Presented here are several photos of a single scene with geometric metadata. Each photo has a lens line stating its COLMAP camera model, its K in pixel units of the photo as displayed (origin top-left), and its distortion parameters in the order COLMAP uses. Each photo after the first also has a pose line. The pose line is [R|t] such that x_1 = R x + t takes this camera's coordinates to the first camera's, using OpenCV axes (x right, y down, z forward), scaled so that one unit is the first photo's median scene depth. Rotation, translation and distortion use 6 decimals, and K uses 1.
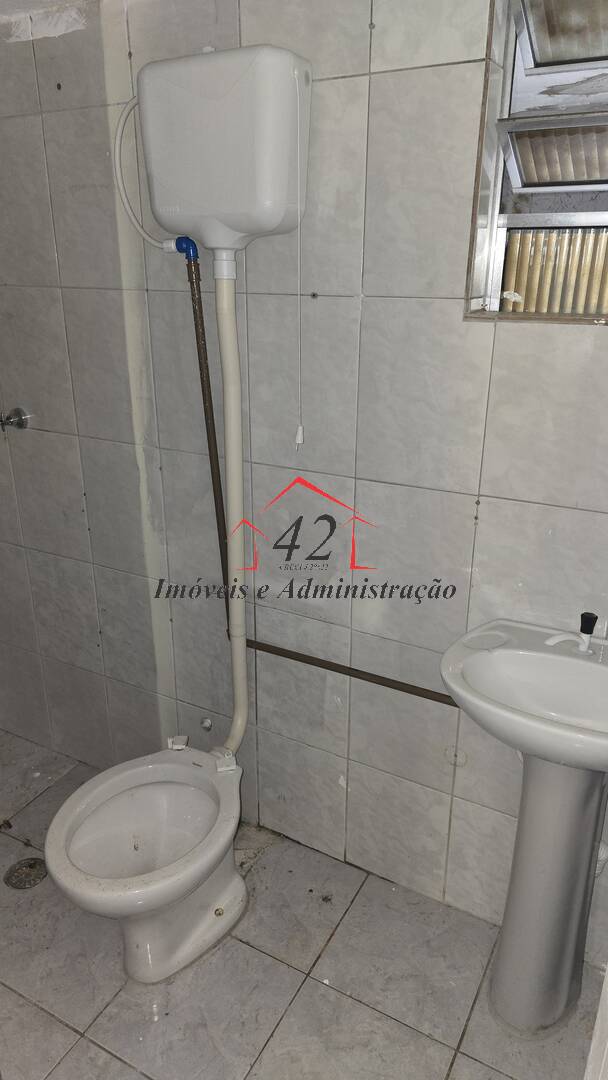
lens RADIAL K [[714.7, 0, 300.8], [0, 714.7, 537.8], [0, 0, 1]] dist [0.050119, -0.040539]
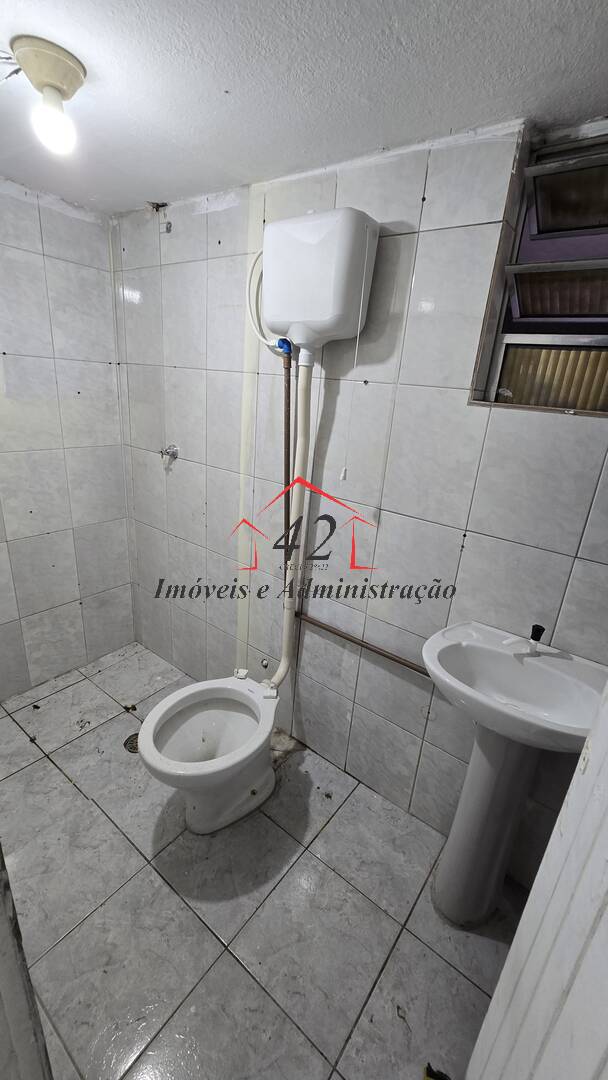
lens RADIAL K [[442.1, 0, 309.9], [0, 442.1, 534.4], [0, 0, 1]] dist [-0.007342, 0.001609]
pose [[0.987965, 0.116123, -0.102184, 0.032840], [-0.119366, 0.992505, -0.026195, 0.006167], [0.098376, 0.038077, 0.994421, 0.104129]]
